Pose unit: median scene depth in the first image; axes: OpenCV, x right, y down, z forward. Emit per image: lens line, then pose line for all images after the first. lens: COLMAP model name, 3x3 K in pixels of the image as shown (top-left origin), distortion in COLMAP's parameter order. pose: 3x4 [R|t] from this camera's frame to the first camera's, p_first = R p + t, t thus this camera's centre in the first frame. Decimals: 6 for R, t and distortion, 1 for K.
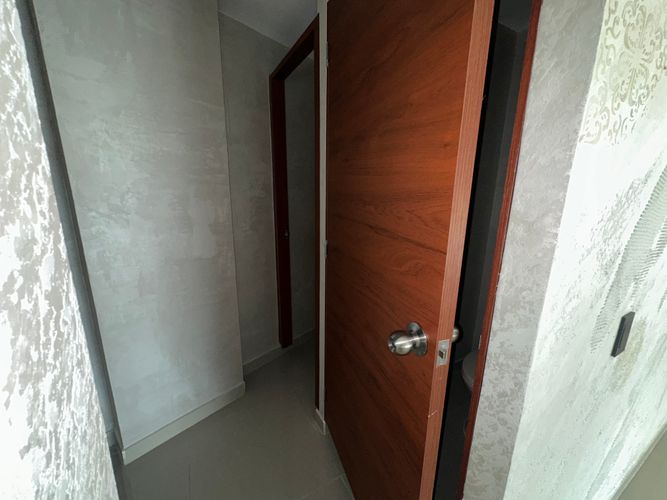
lens RADIAL K [[264.2, 0, 333.5], [0, 264.2, 250.0], [0, 0, 1]] dist [0.002296, 0.000143]
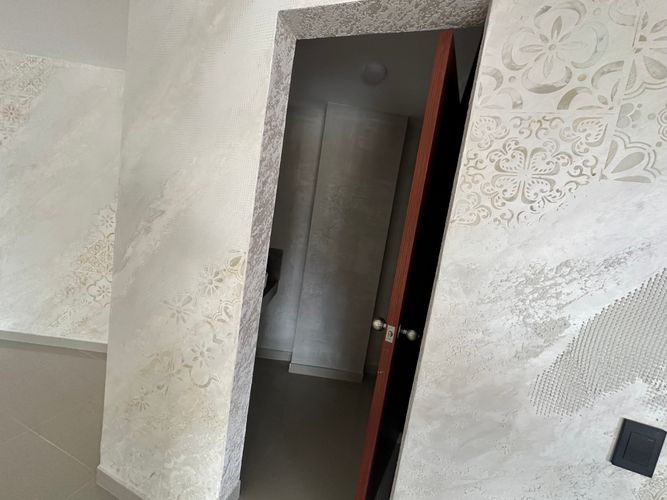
lens RADIAL K [[264.2, 0, 333.5], [0, 264.2, 250.0], [0, 0, 1]] dist [0.002296, 0.000143]
pose [[0.674000, 0.164277, -0.720234, 1.528627], [-0.292433, 0.954650, -0.055916, 0.083354], [0.678385, 0.248308, 0.691474, -0.650186]]
